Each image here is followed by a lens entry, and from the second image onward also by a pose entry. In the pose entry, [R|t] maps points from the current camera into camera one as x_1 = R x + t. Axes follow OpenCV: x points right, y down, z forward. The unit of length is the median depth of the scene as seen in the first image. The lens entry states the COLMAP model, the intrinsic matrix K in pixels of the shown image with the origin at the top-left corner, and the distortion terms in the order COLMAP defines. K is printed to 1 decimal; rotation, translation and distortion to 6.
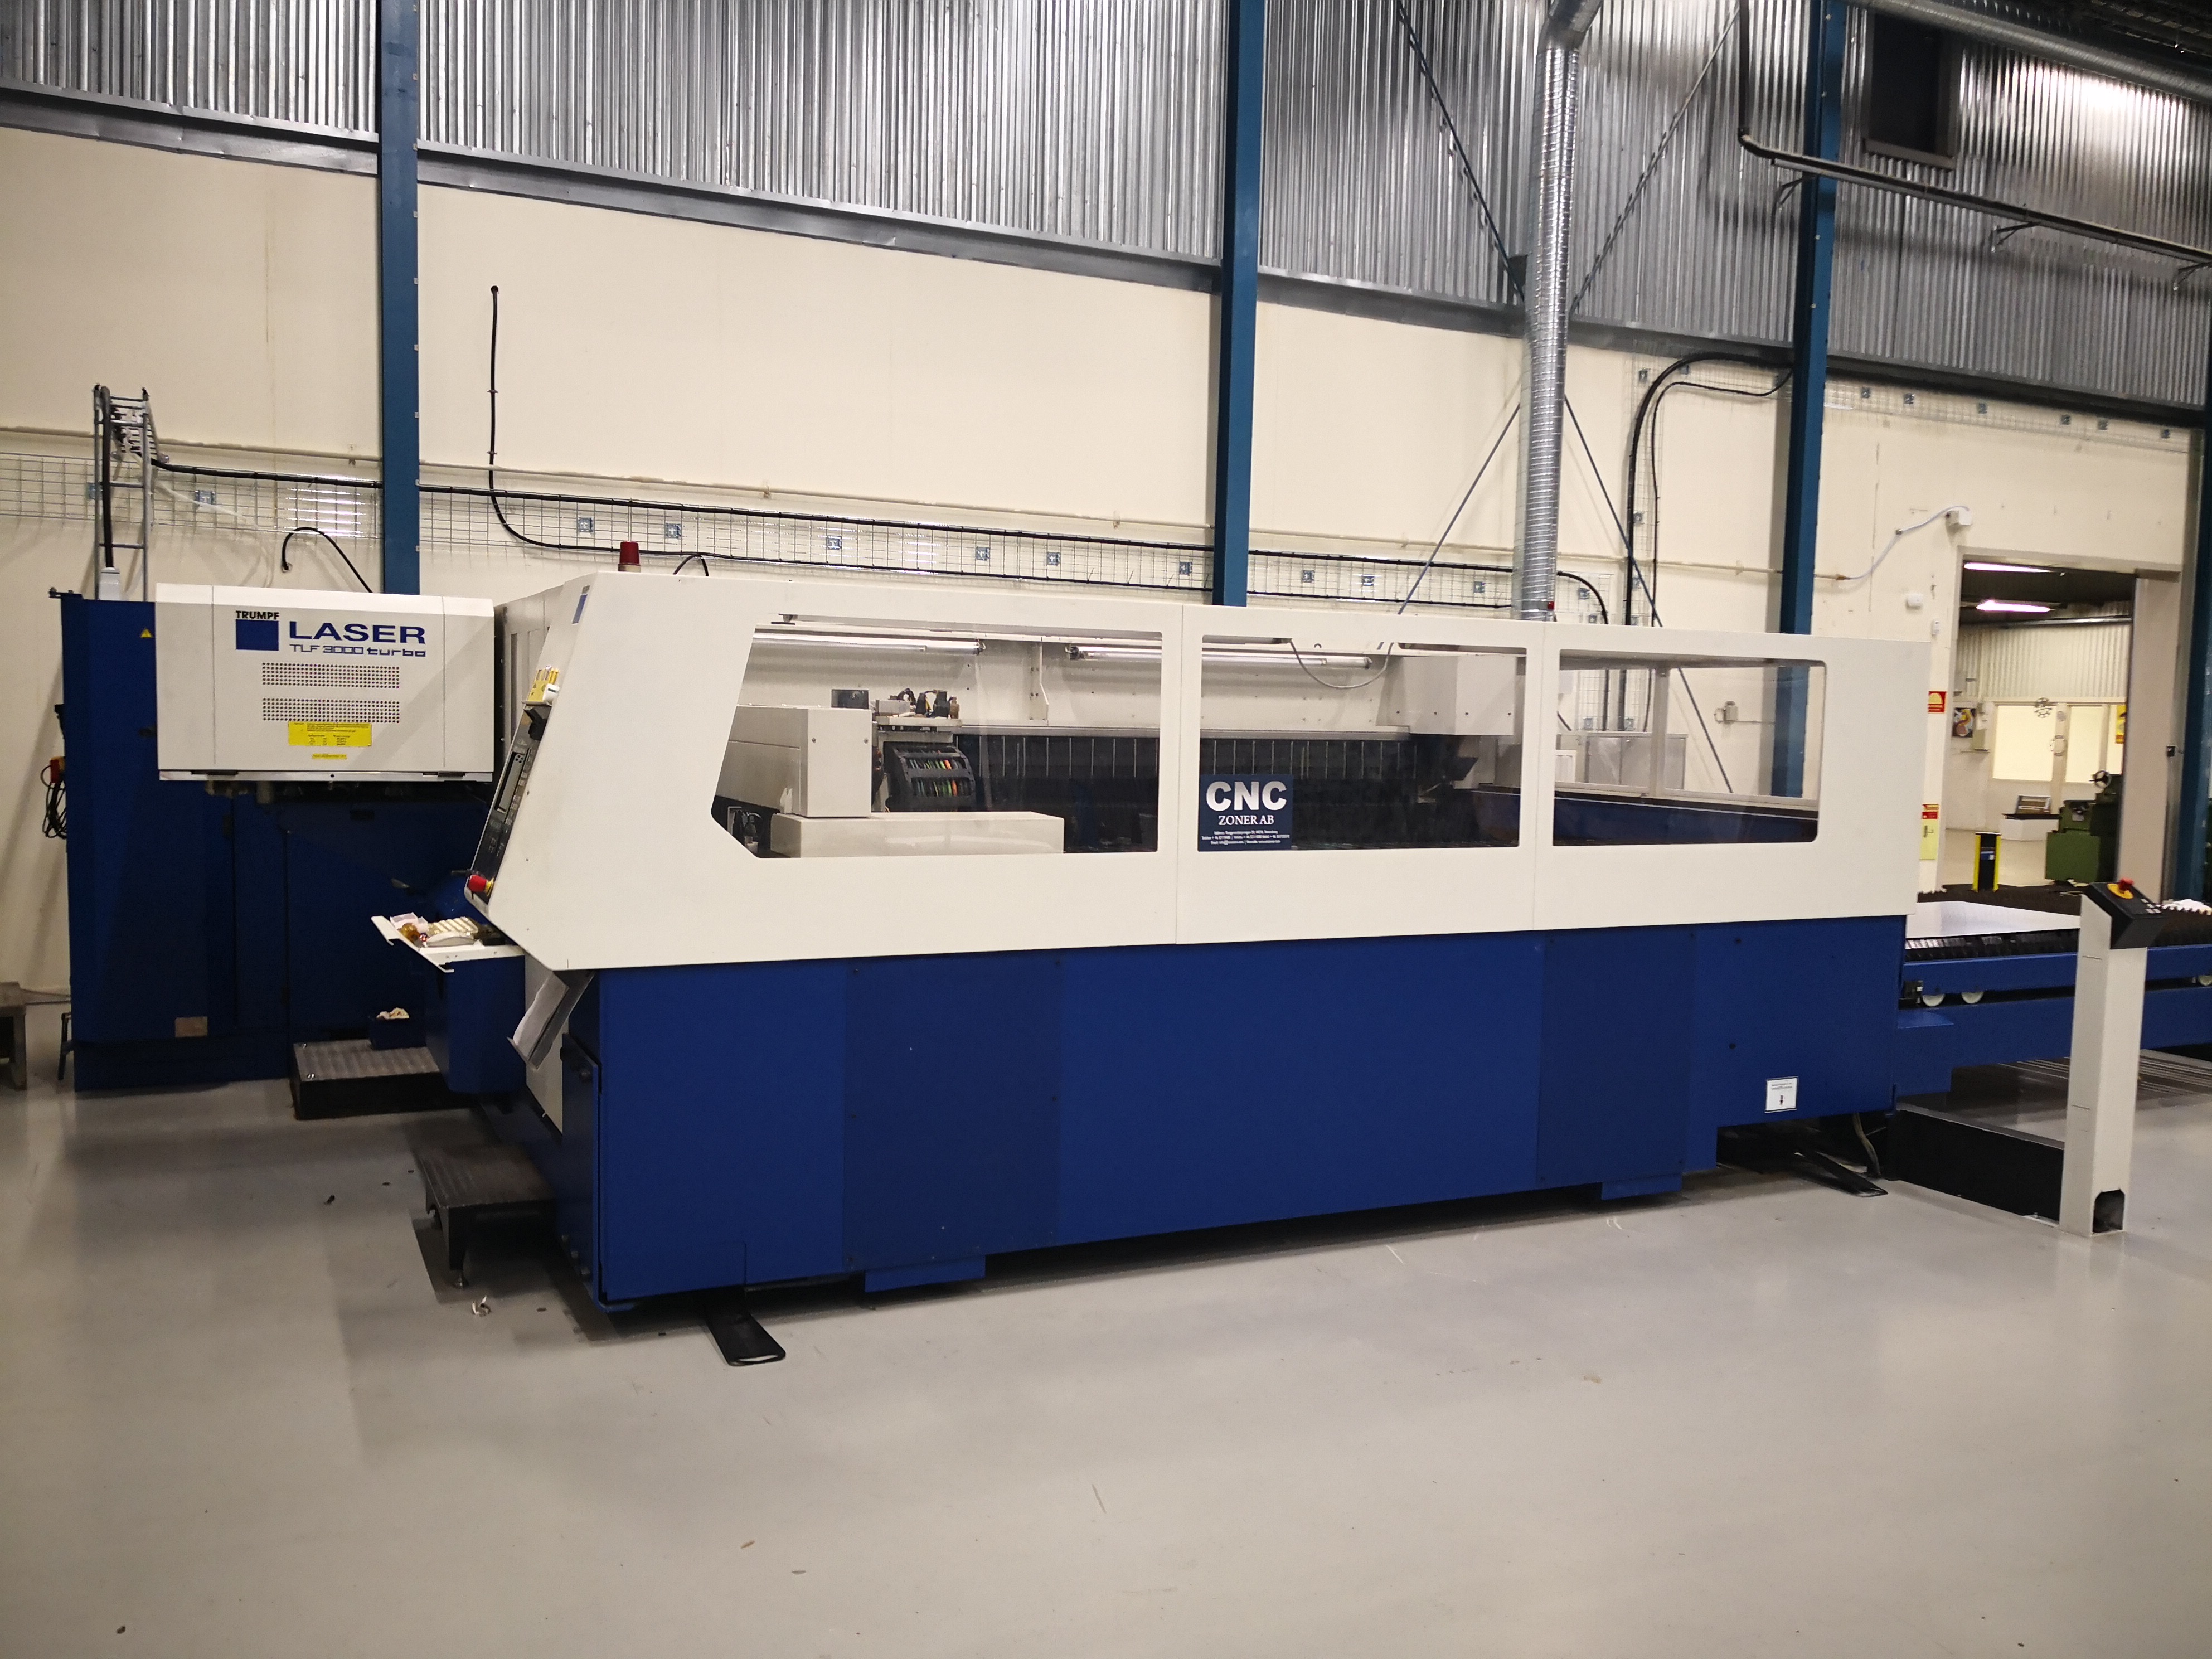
lens RADIAL K [[1791.5, 0, 1119.1], [0, 1791.5, 840.6], [0, 0, 1]] dist [0.010841, -0.012820]
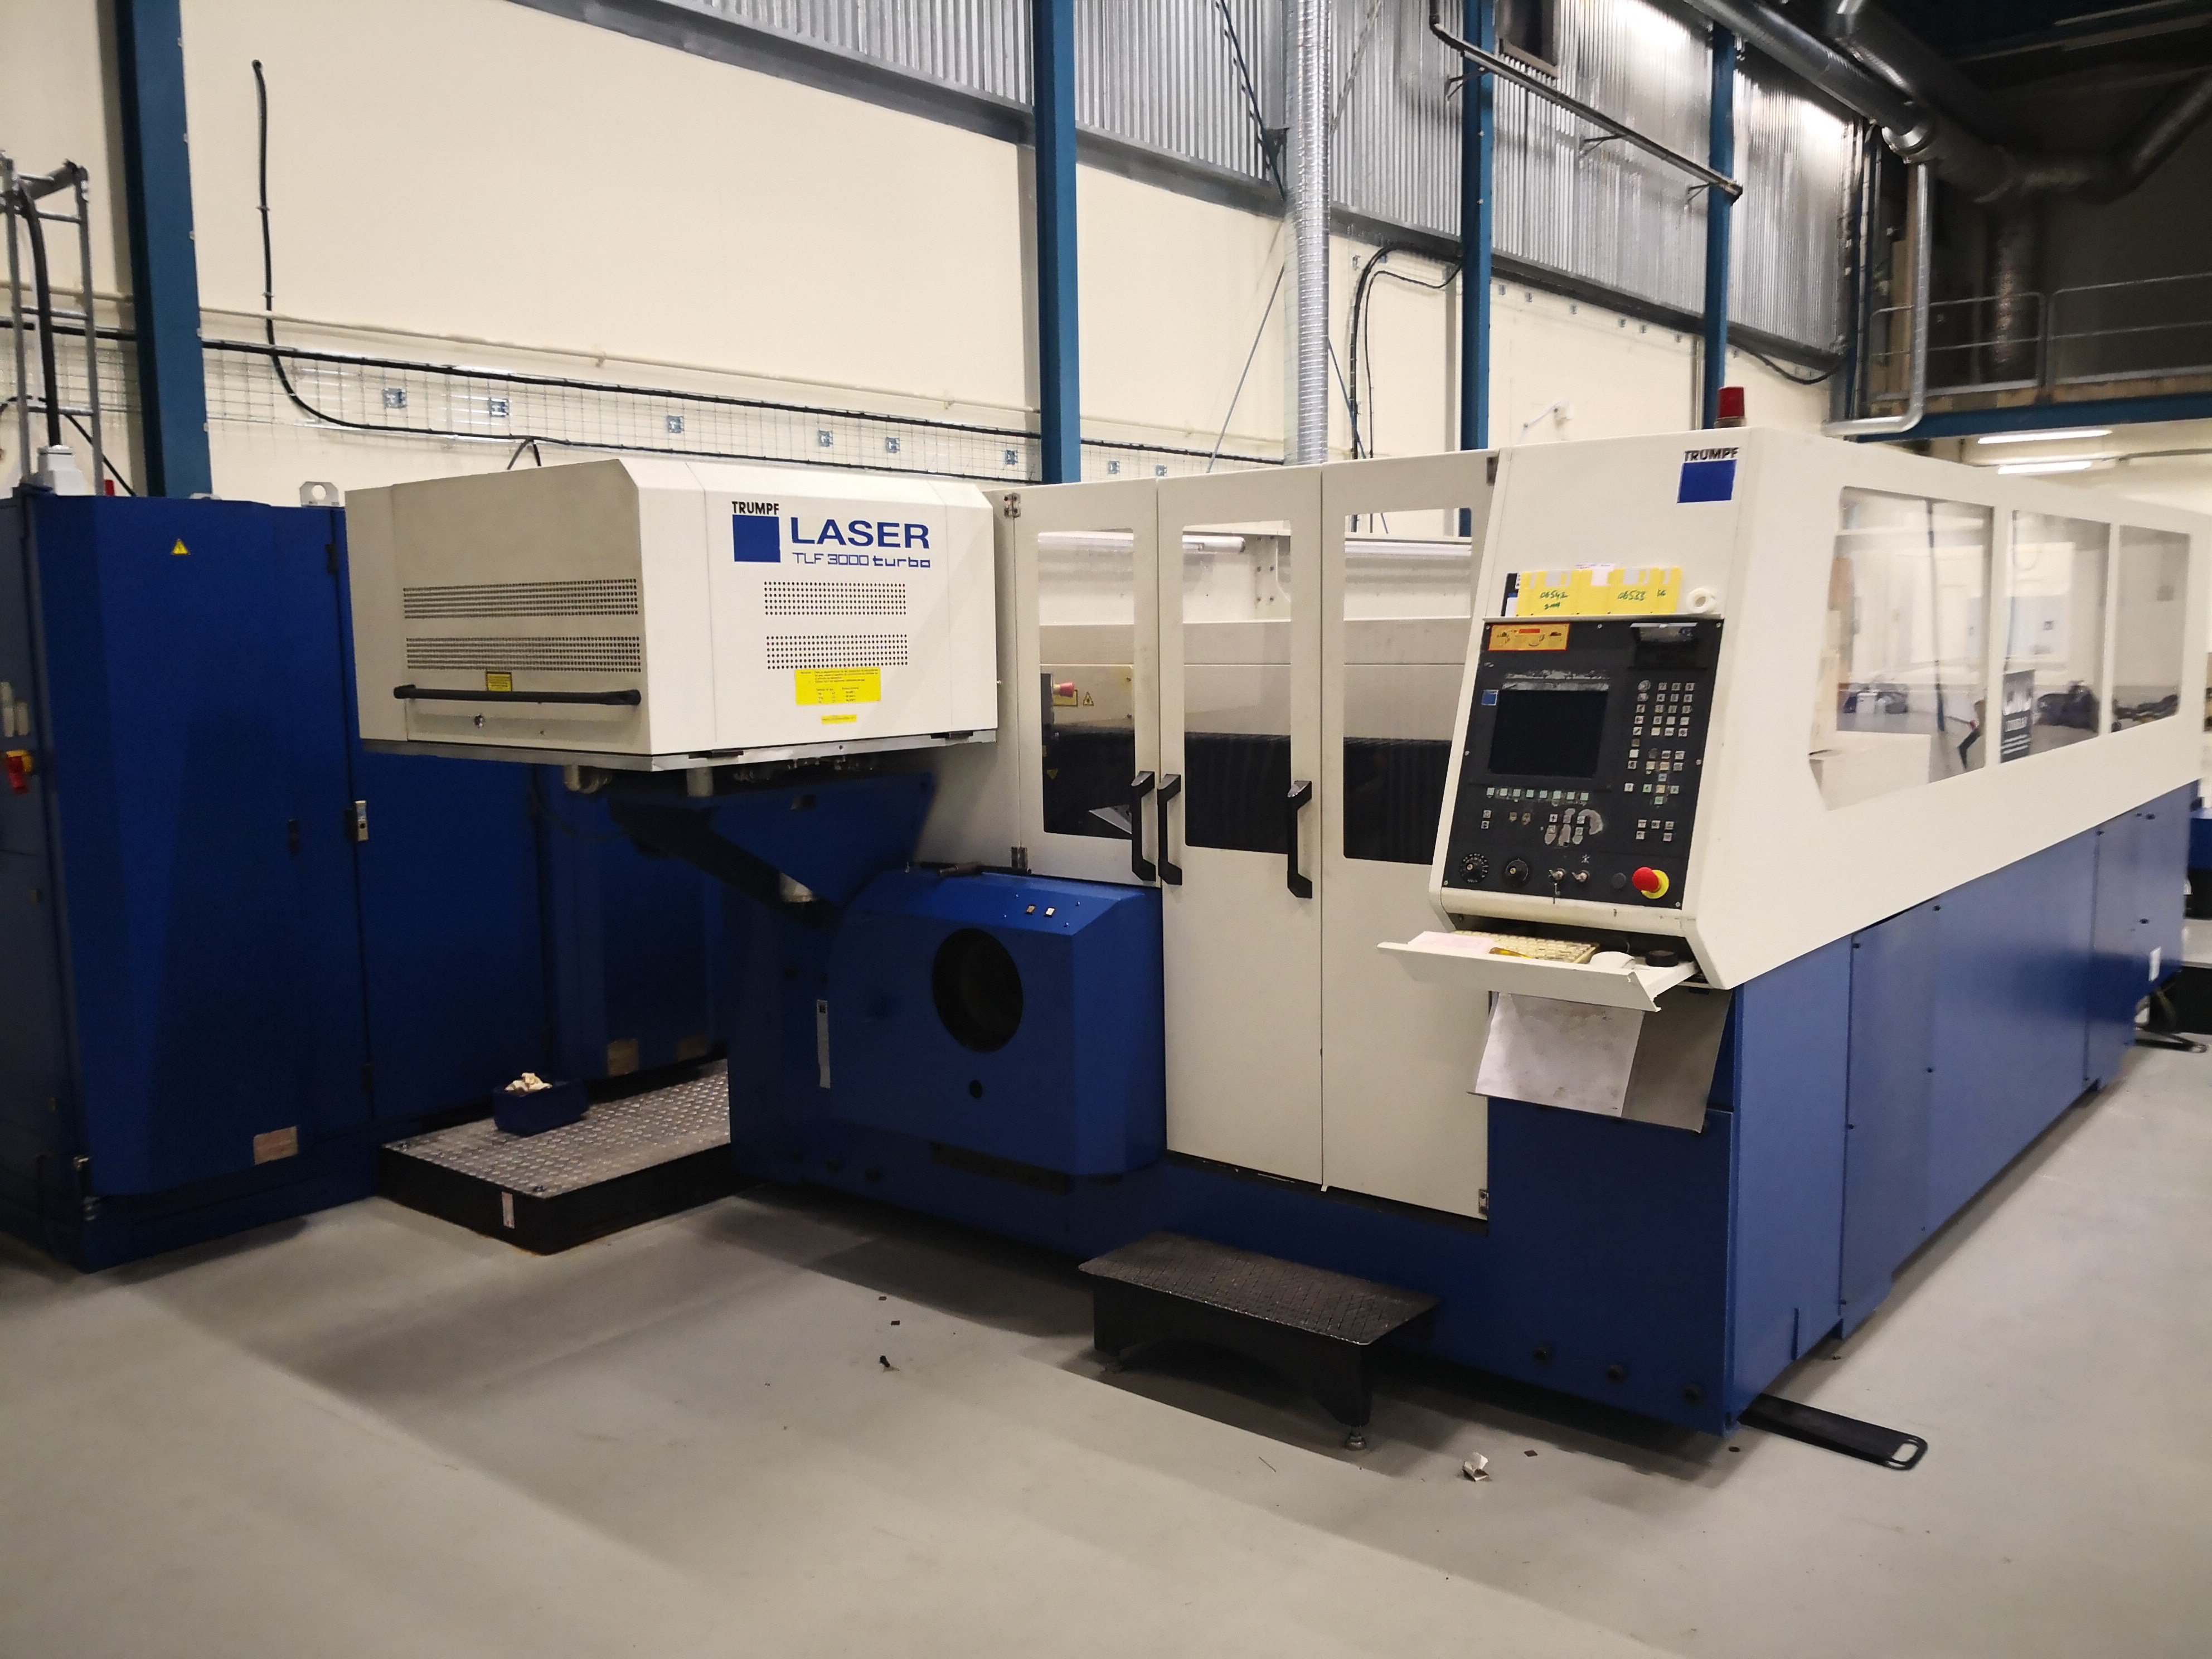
lens RADIAL K [[1795.9, 0, 1118.5], [0, 1795.9, 825.3], [0, 0, 1]] dist [0.018631, -0.036860]
pose [[0.907552, -0.086112, 0.411016, -0.327551], [0.068110, 0.995974, 0.058275, -0.020546], [-0.414380, -0.024893, 0.909764, 0.178350]]
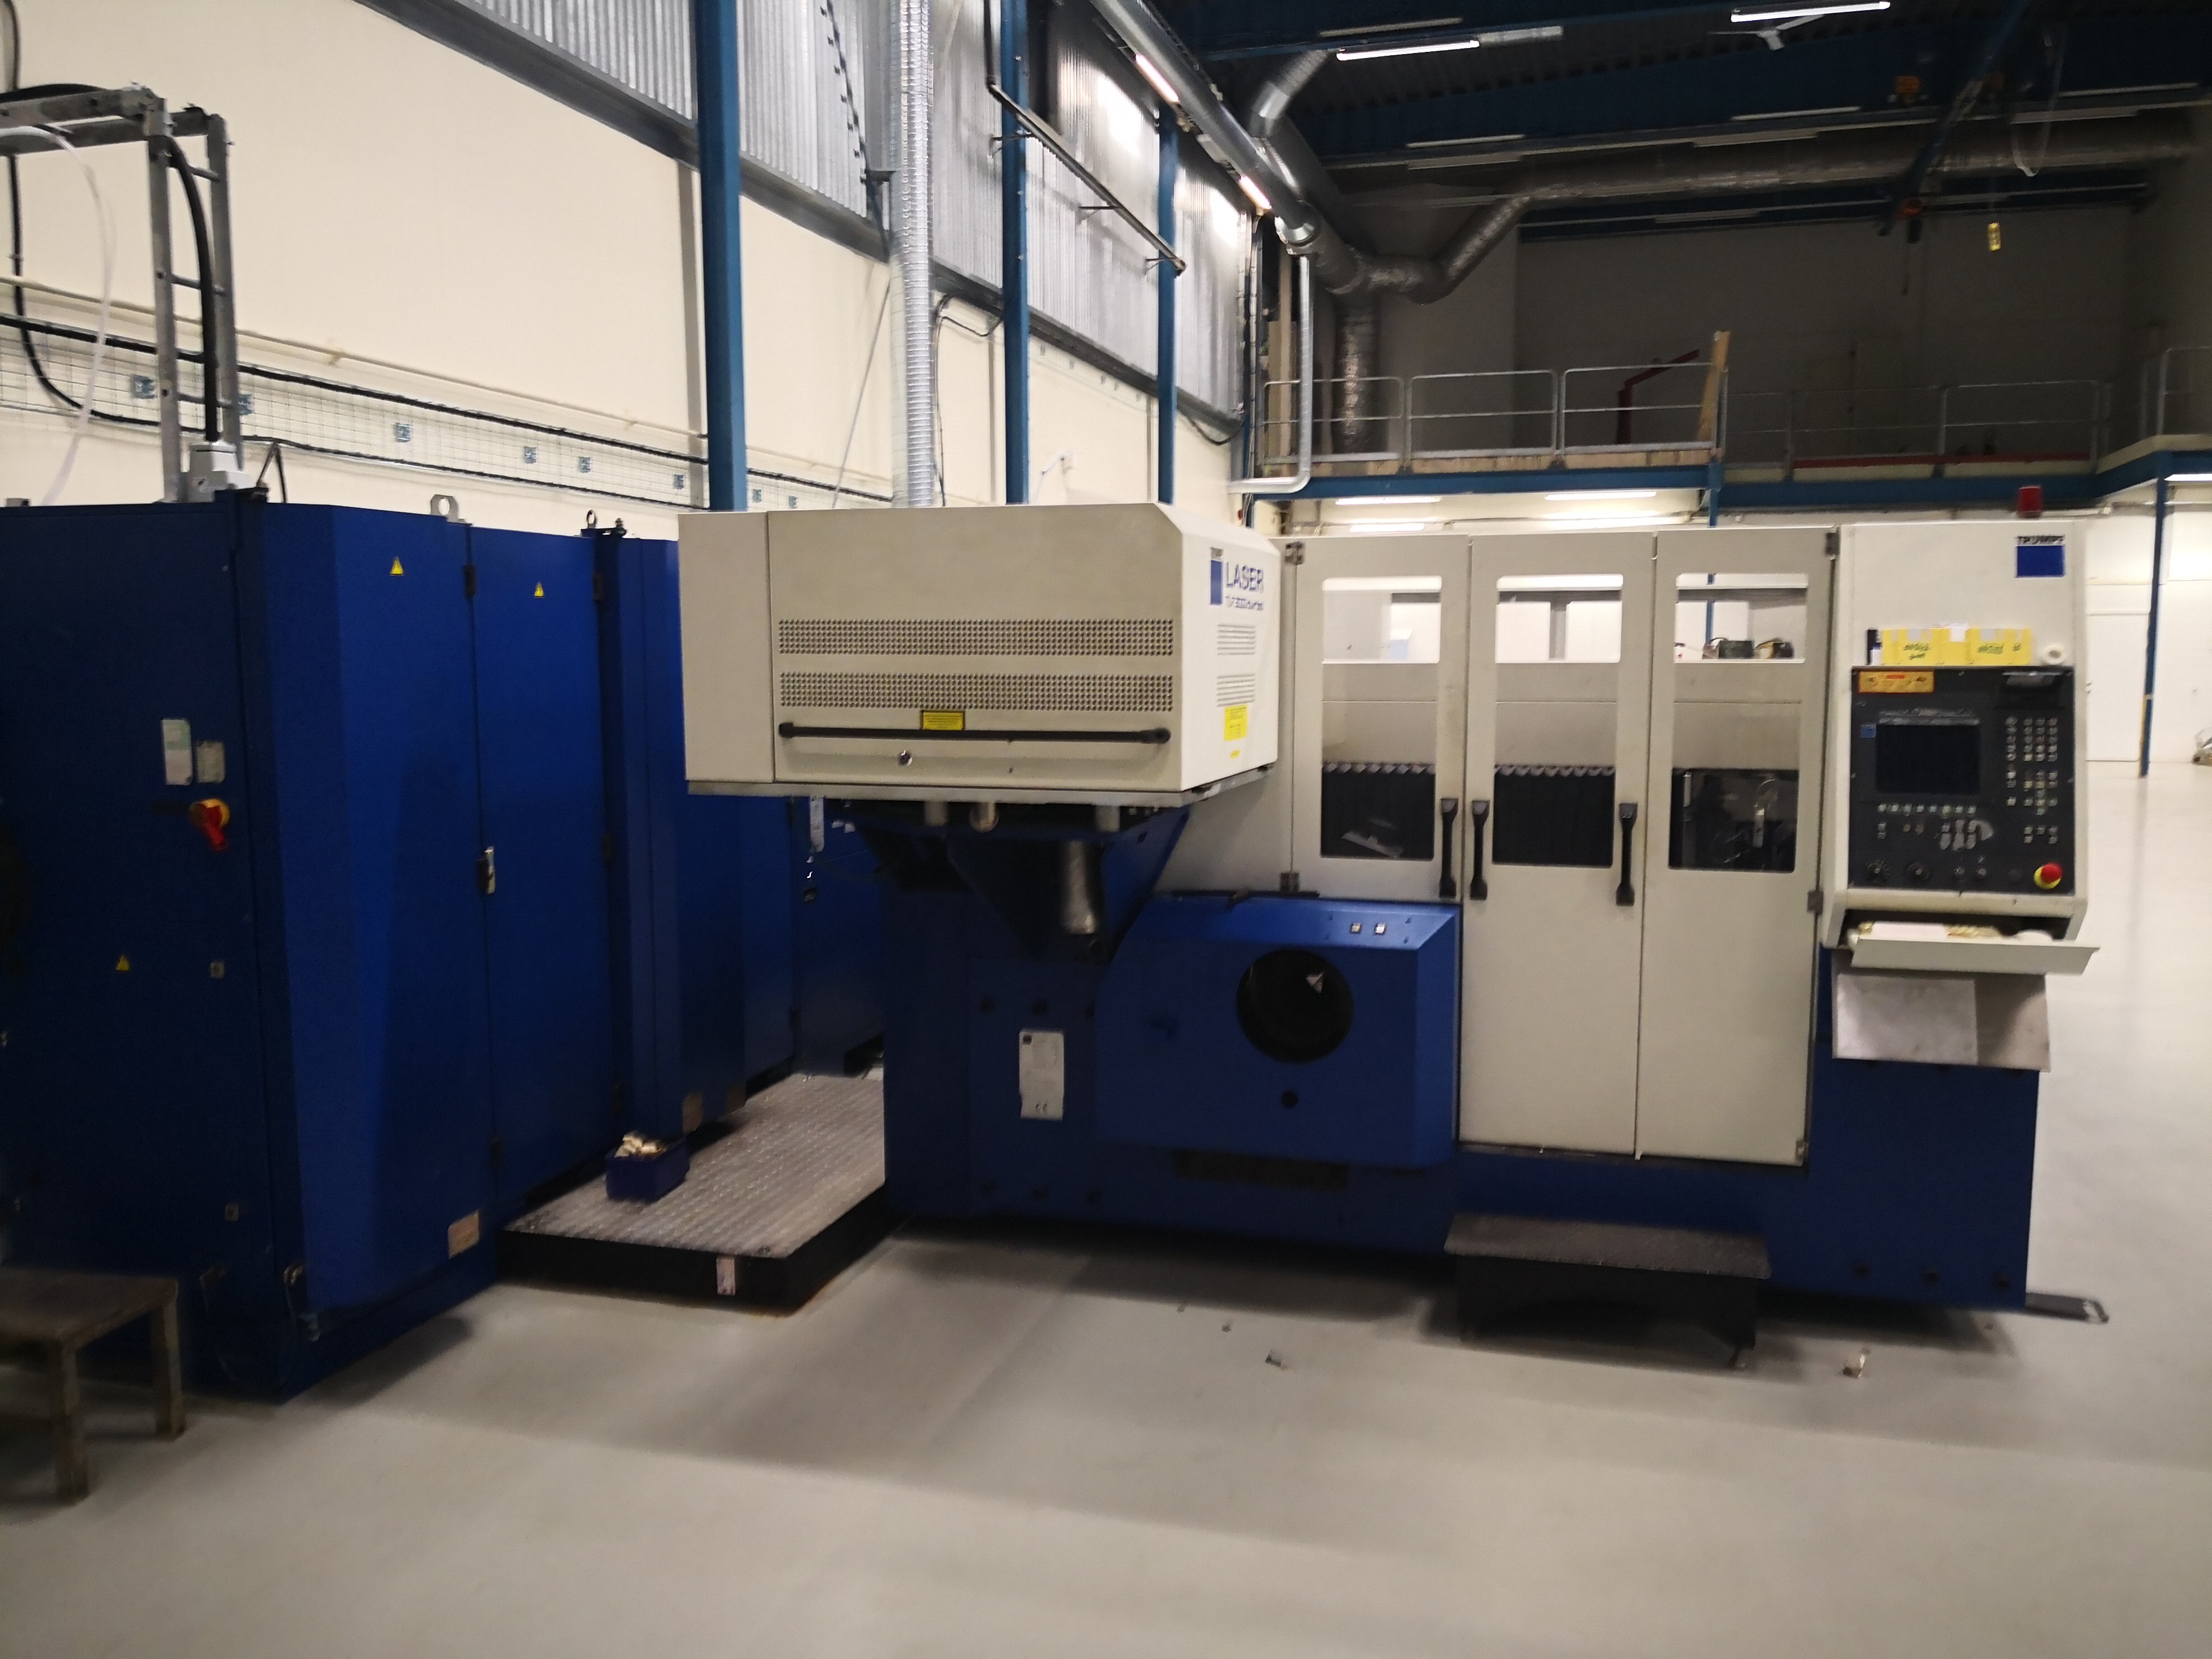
lens RADIAL K [[1781.3, 0, 1097.7], [0, 1781.3, 855.7], [0, 0, 1]] dist [0.019032, -0.037428]
pose [[0.677026, -0.112310, 0.727339, -0.519748], [0.071233, 0.993647, 0.087125, -0.037655], [-0.732504, -0.007175, 0.680725, 0.293841]]
